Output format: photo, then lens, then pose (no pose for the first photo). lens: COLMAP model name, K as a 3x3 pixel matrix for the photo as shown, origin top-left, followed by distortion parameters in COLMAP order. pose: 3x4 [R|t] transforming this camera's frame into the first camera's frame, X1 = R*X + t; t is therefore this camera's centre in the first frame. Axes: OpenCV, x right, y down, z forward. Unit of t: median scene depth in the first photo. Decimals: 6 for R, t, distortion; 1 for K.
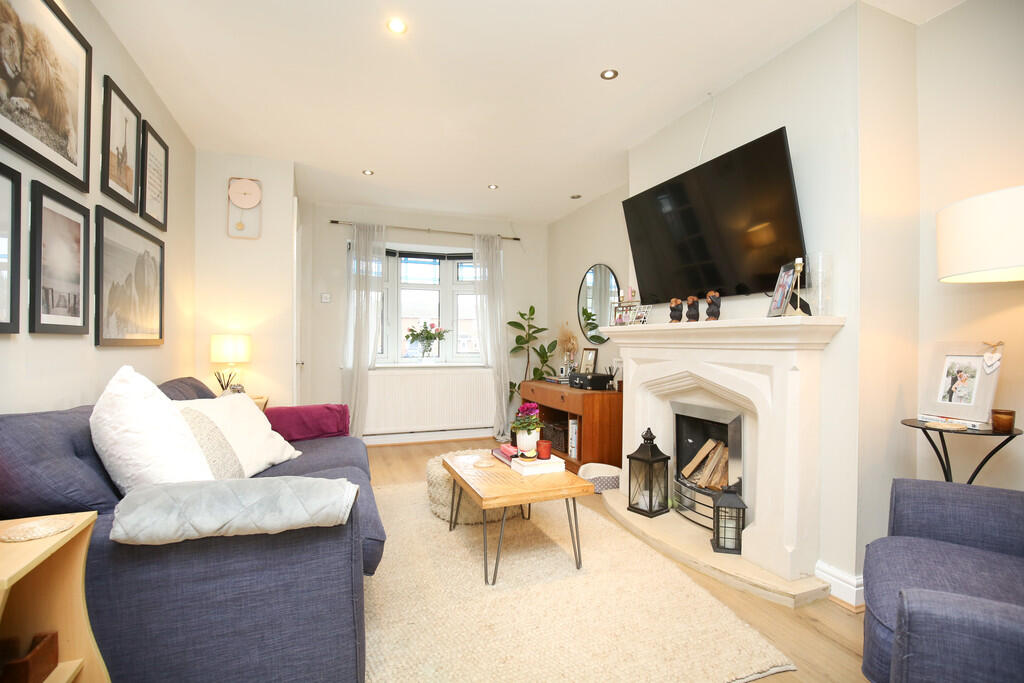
lens RADIAL K [[471.8, 0, 513.5], [0, 471.8, 340.1], [0, 0, 1]] dist [-0.012578, -0.000738]
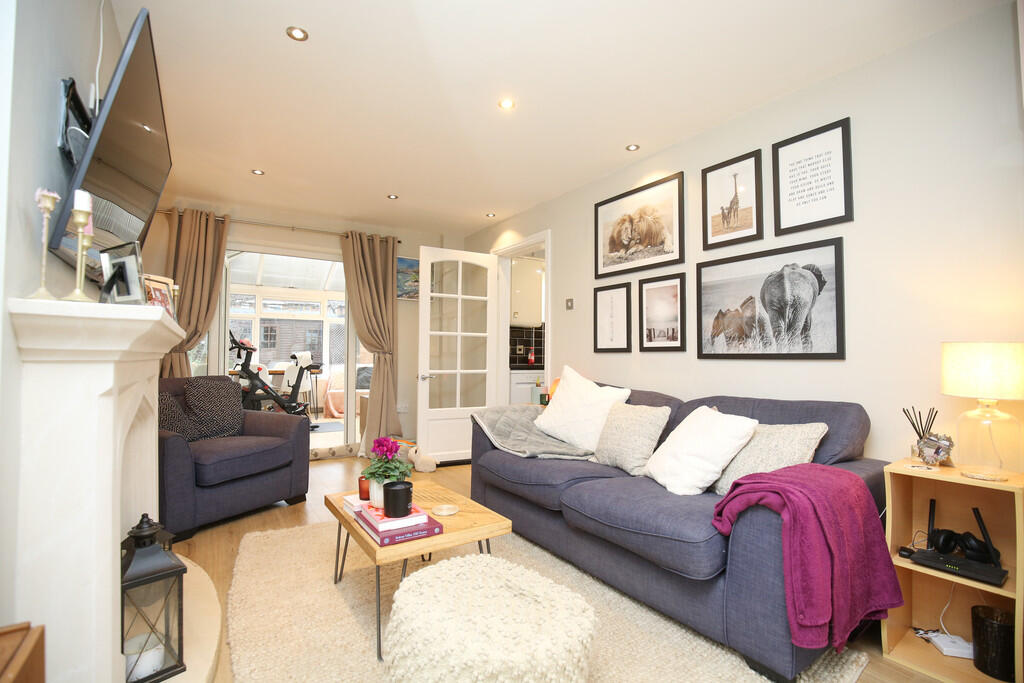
lens RADIAL K [[471.8, 0, 511.4], [0, 471.8, 344.1], [0, 0, 1]] dist [-0.012578, -0.000738]
pose [[-0.977320, -0.013345, -0.211349, -0.005261], [-0.007690, 0.999591, -0.027556, 0.011868], [0.211630, -0.025306, -0.977022, 2.503218]]
